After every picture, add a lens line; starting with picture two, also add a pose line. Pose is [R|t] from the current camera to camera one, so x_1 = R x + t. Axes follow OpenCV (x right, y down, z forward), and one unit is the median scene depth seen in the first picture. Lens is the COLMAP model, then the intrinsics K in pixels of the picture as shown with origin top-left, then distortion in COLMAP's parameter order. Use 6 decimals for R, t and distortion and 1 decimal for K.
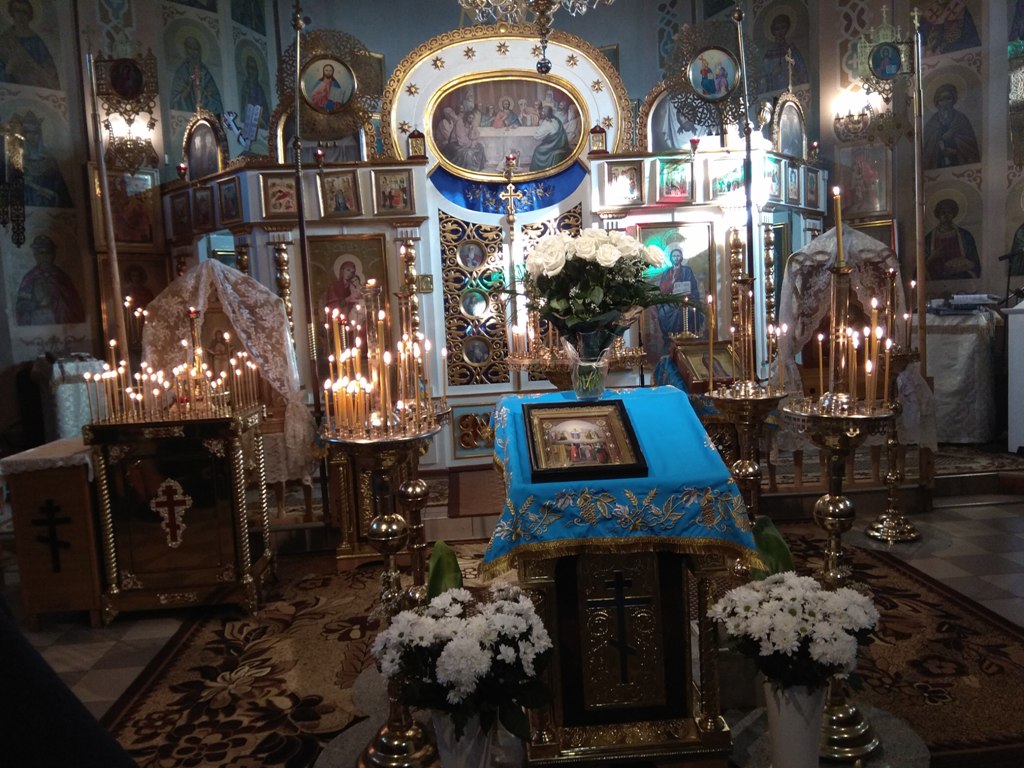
lens RADIAL K [[789.2, 0, 511.7], [0, 789.2, 388.5], [0, 0, 1]] dist [0.137072, -0.216003]
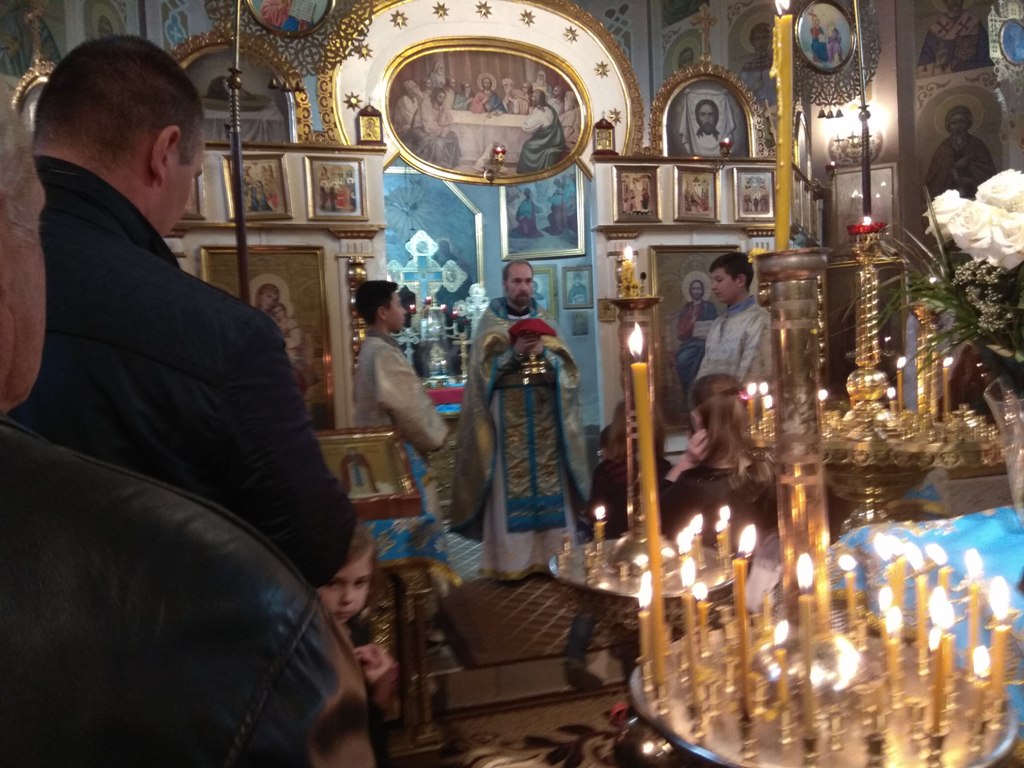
lens RADIAL K [[783.1, 0, 508.3], [0, 783.1, 391.1], [0, 0, 1]] dist [0.131836, -0.184329]
pose [[0.978589, -0.003111, 0.205799, -0.144879], [0.015377, 0.998197, -0.058026, -0.022352], [-0.205247, 0.059948, 0.976872, 0.287110]]
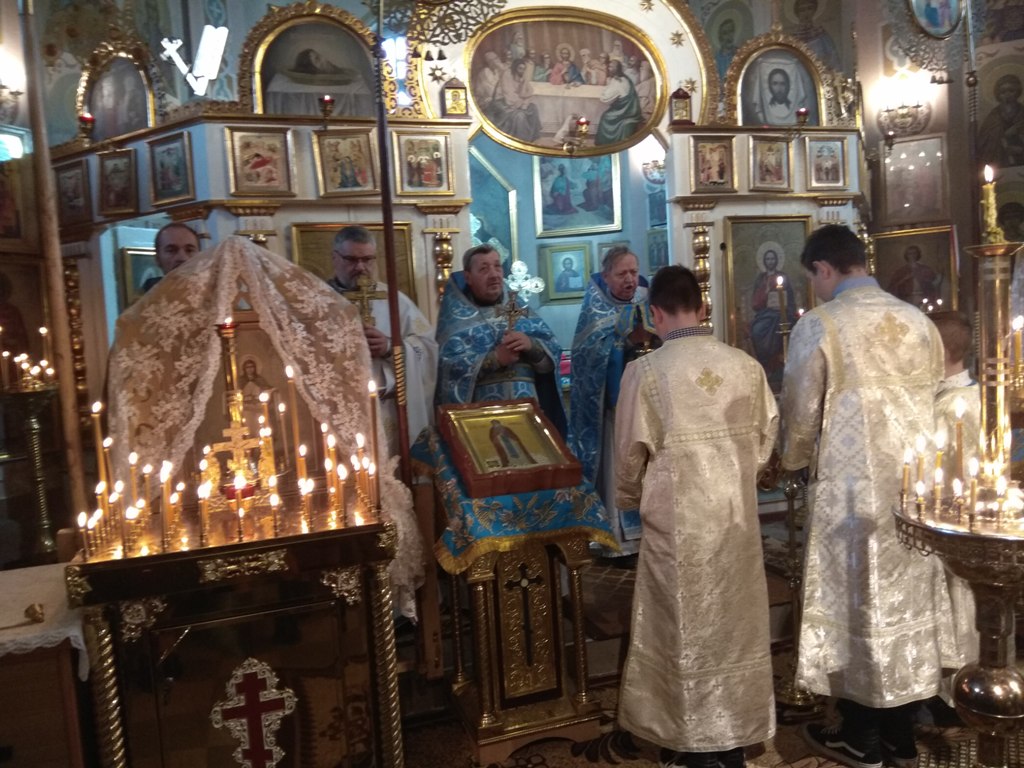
lens RADIAL K [[783.1, 0, 508.3], [0, 783.1, 391.1], [0, 0, 1]] dist [0.131836, -0.184329]
pose [[0.971465, -0.029087, 0.235393, -0.246855], [0.038424, 0.998642, -0.035177, -0.017694], [-0.234050, 0.043218, 0.971264, 0.310933]]
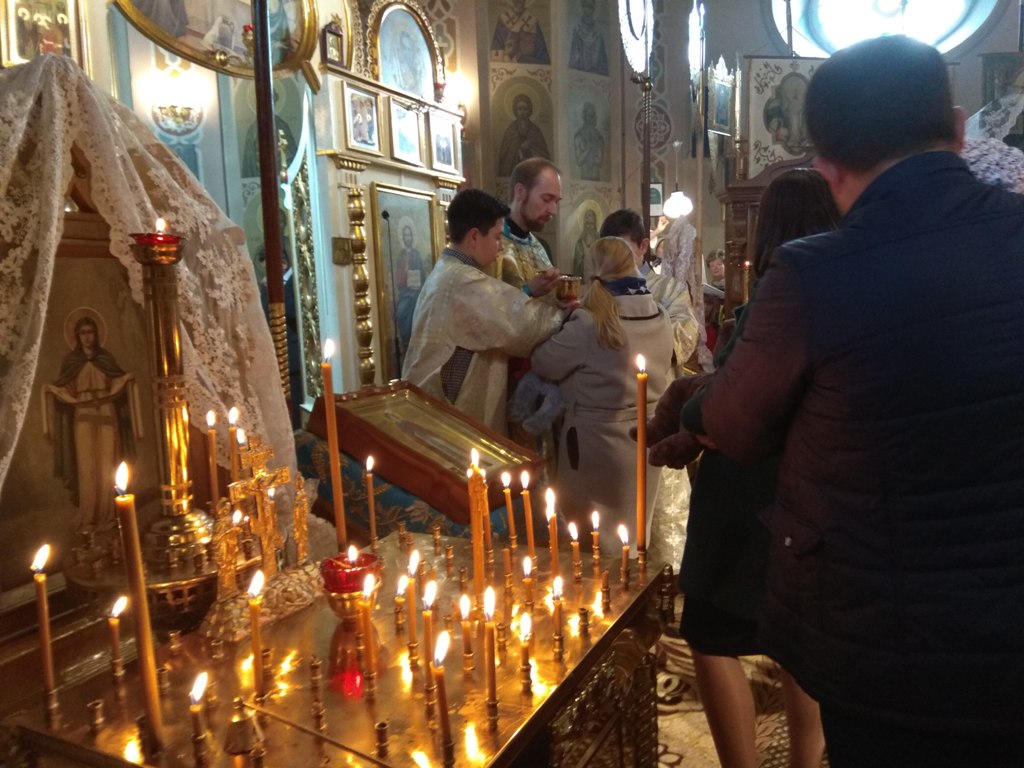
lens RADIAL K [[814.1, 0, 512.0], [0, 814.1, 384.0], [0, 0, 1]] dist [0.058678, -0.087690]
pose [[0.516190, -0.059145, 0.854429, -0.414274], [0.095108, 0.995401, 0.011446, -0.029584], [-0.851177, 0.075355, 0.519441, 0.557919]]
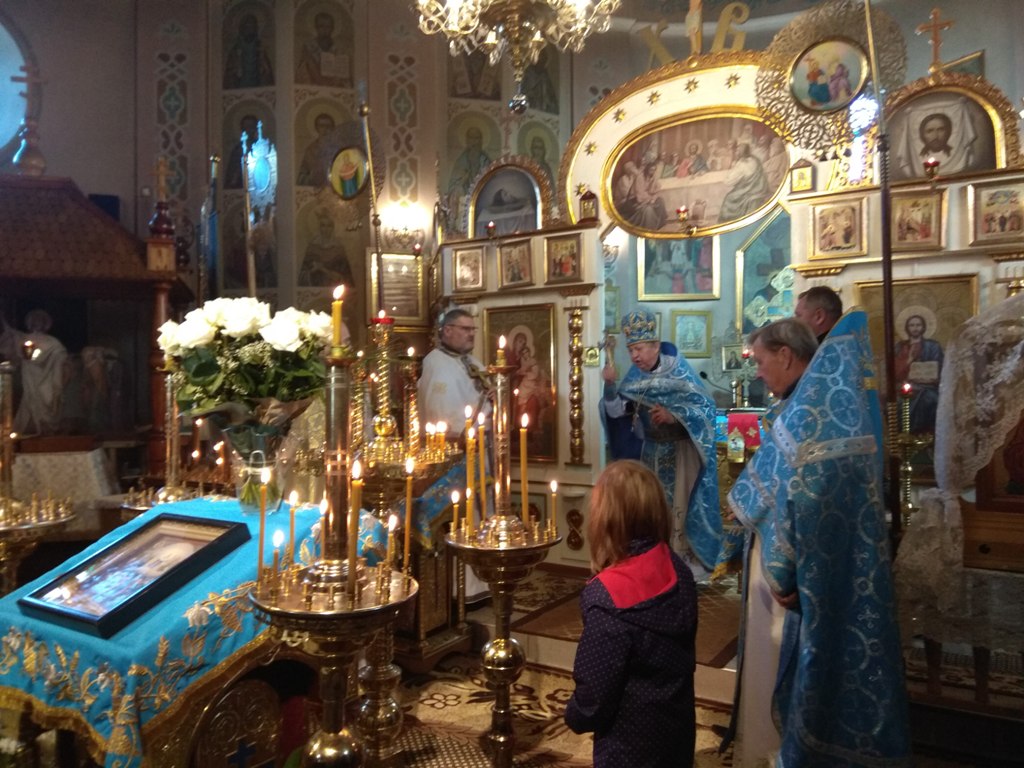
lens RADIAL K [[791.7, 0, 512.7], [0, 791.7, 389.1], [0, 0, 1]] dist [0.141457, -0.227077]
pose [[0.808639, 0.044300, -0.586635, 0.354563], [-0.091735, 0.994458, -0.051354, -0.042514], [0.581109, 0.095341, 0.808222, 0.231455]]
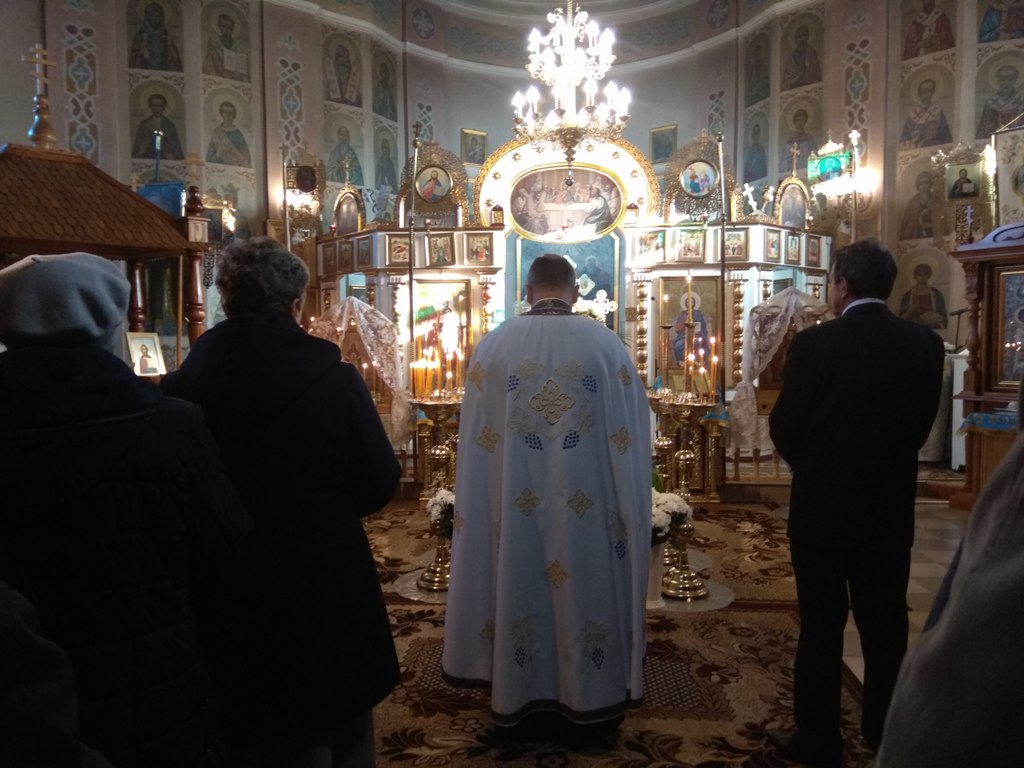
lens RADIAL K [[783.1, 0, 508.3], [0, 783.1, 391.1], [0, 0, 1]] dist [0.131836, -0.184329]
pose [[0.989046, 0.052972, -0.137772, 0.102005], [-0.056660, 0.998129, -0.022986, 0.026390], [0.136297, 0.030541, 0.990197, -0.328980]]
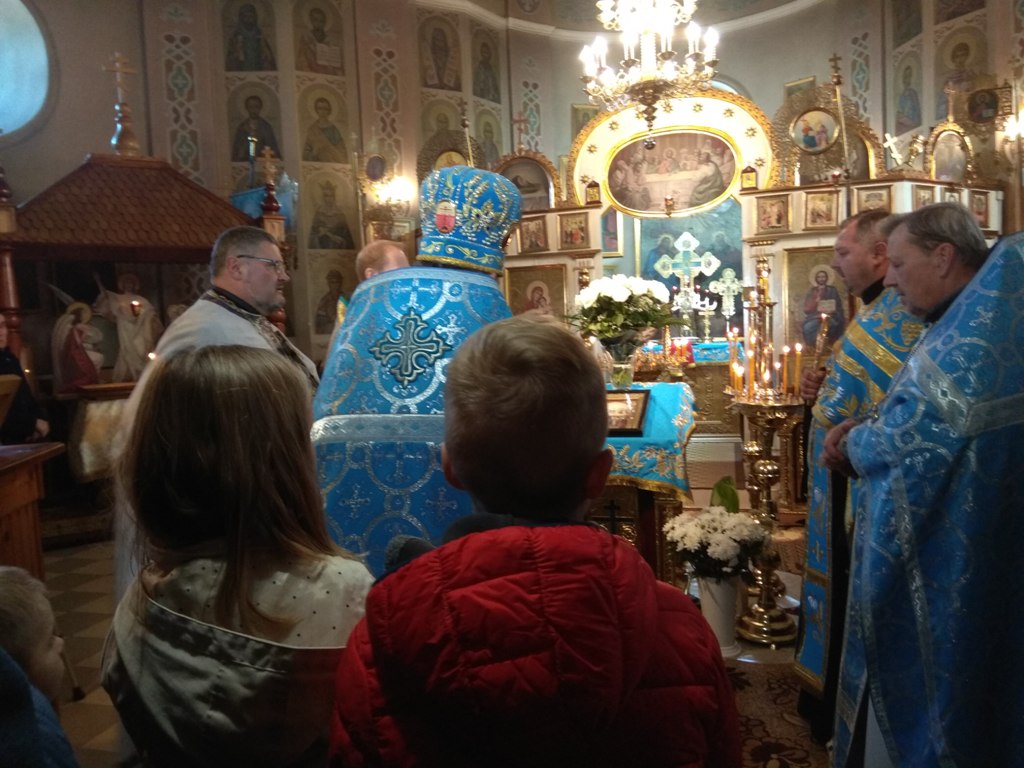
lens RADIAL K [[789.2, 0, 511.7], [0, 789.2, 388.5], [0, 0, 1]] dist [0.137072, -0.216003]
pose [[0.943059, 0.033032, -0.330980, 0.182021], [-0.036940, 0.999302, -0.005523, 0.012246], [0.330567, 0.017435, 0.943622, -0.209183]]
